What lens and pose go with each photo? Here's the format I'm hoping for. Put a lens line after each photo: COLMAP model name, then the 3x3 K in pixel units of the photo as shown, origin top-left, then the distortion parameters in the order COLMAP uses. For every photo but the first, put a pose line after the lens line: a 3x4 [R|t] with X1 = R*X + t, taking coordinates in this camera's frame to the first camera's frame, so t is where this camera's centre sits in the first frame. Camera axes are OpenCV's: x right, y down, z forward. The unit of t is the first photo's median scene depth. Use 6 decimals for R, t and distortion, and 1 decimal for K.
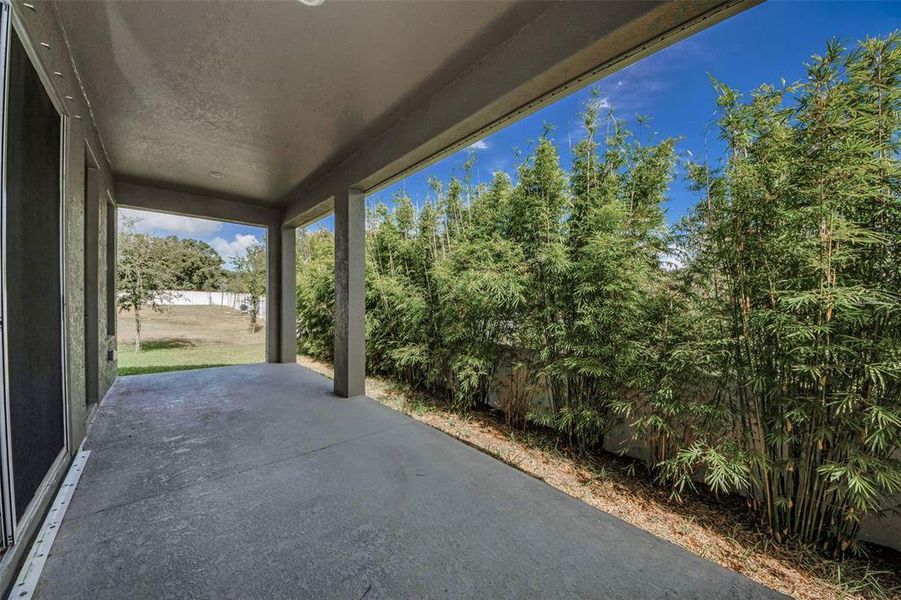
lens RADIAL K [[326.7, 0, 449.7], [0, 326.7, 302.8], [0, 0, 1]] dist [-0.007854, -0.000466]
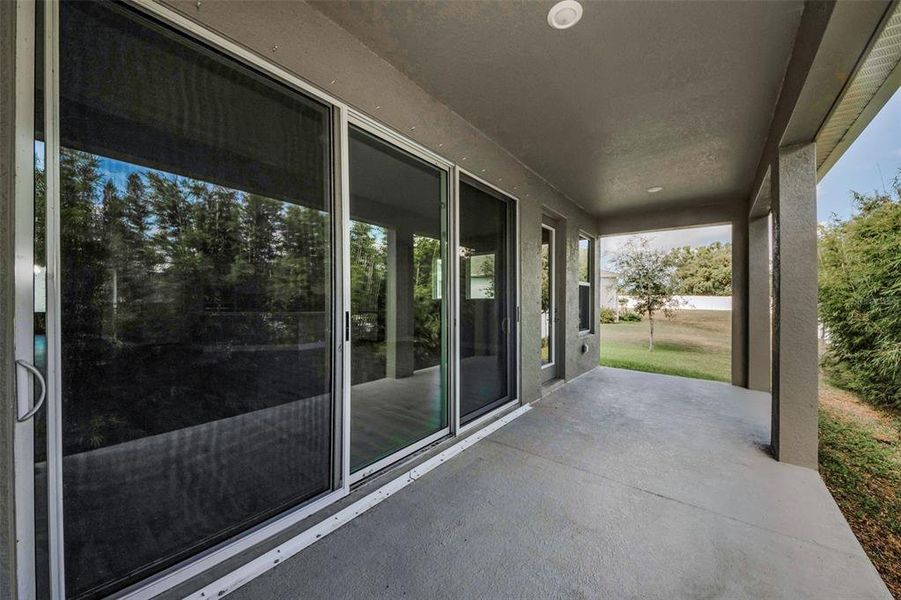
lens RADIAL K [[326.7, 0, 449.9], [0, 326.7, 300.5], [0, 0, 1]] dist [-0.007854, -0.000466]
pose [[0.152207, -0.007597, -0.988319, 0.241716], [-0.013716, 0.999858, -0.009798, -0.020370], [0.988254, 0.015047, 0.152081, 0.242994]]
